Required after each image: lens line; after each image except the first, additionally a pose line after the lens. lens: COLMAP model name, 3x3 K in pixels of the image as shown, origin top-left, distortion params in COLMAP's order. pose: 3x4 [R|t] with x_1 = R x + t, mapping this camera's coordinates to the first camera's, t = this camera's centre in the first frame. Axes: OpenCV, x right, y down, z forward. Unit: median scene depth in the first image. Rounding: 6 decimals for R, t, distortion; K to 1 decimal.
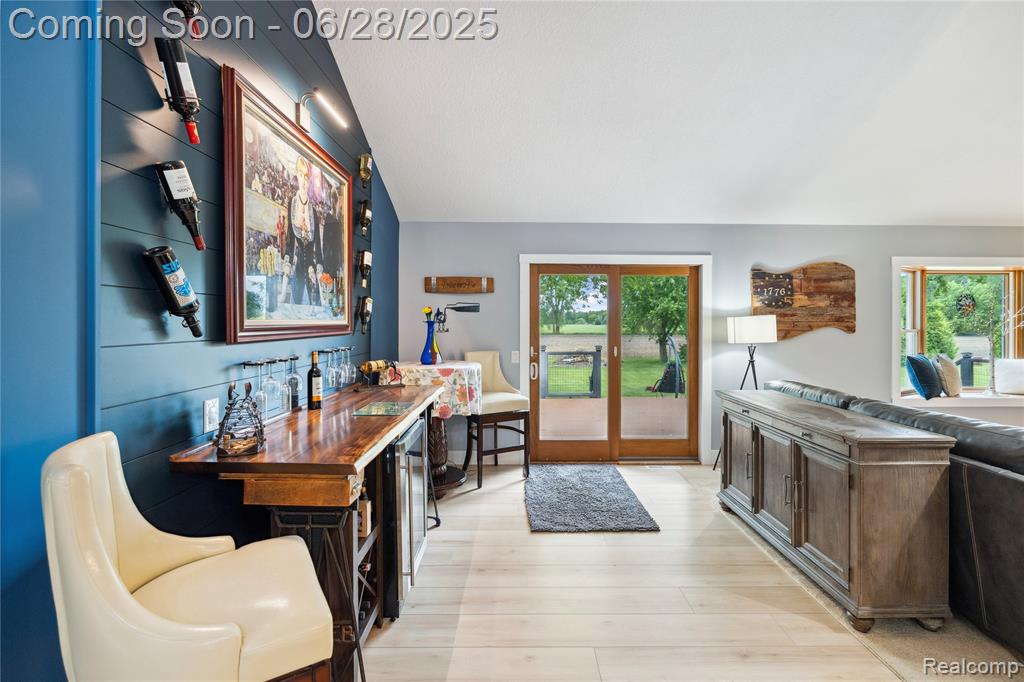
lens RADIAL K [[465.3, 0, 522.7], [0, 465.3, 324.0], [0, 0, 1]] dist [-0.009692, 0.003953]
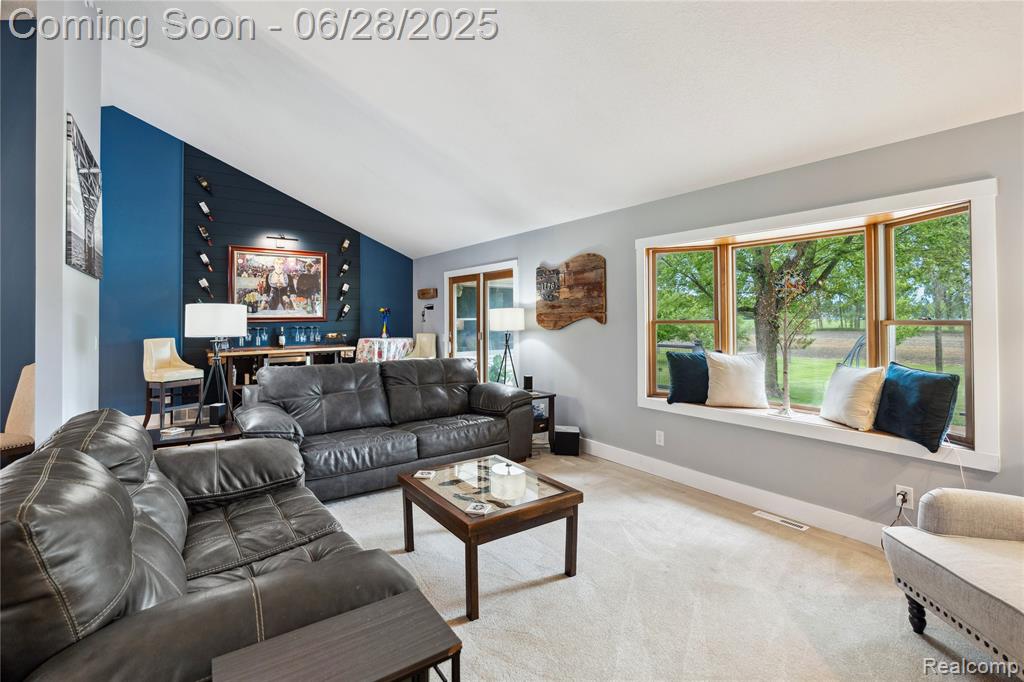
lens RADIAL K [[465.3, 0, 517.8], [0, 465.3, 311.9], [0, 0, 1]] dist [-0.009692, 0.003953]
pose [[0.582675, -0.014730, -0.812572, 1.456374], [0.002470, 0.999863, -0.016354, 0.010457], [0.812702, 0.007522, 0.582632, 0.294861]]
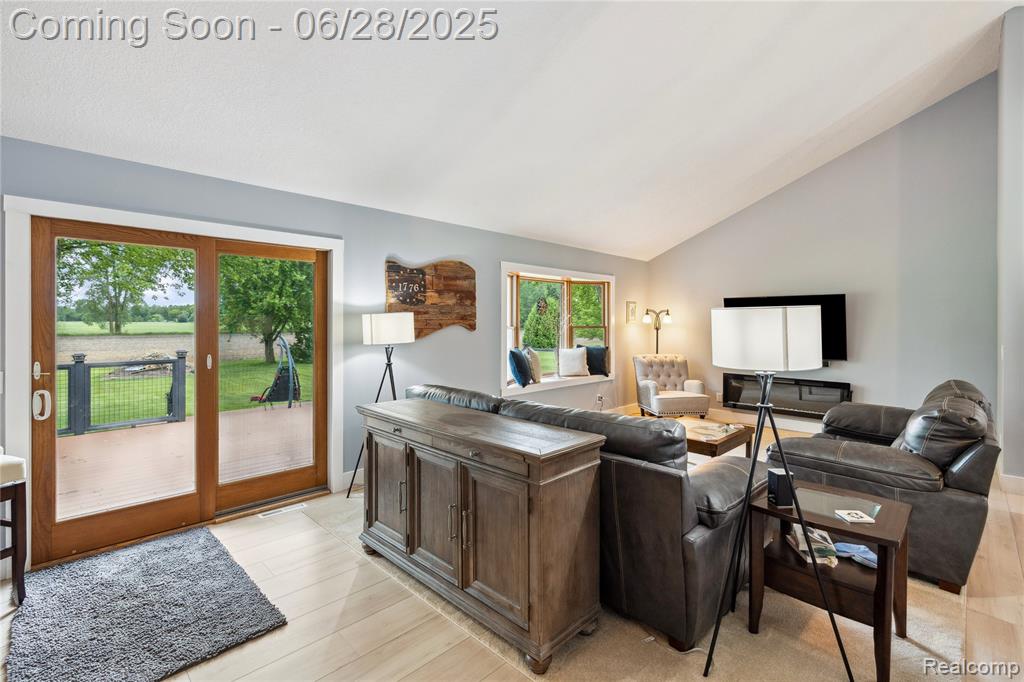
lens RADIAL K [[465.3, 0, 513.4], [0, 465.3, 322.6], [0, 0, 1]] dist [-0.009692, 0.003953]
pose [[0.710097, -0.001681, 0.704102, 0.036799], [-0.000296, 0.999996, 0.002686, -0.001669], [-0.704104, -0.002115, 0.710094, 0.197196]]
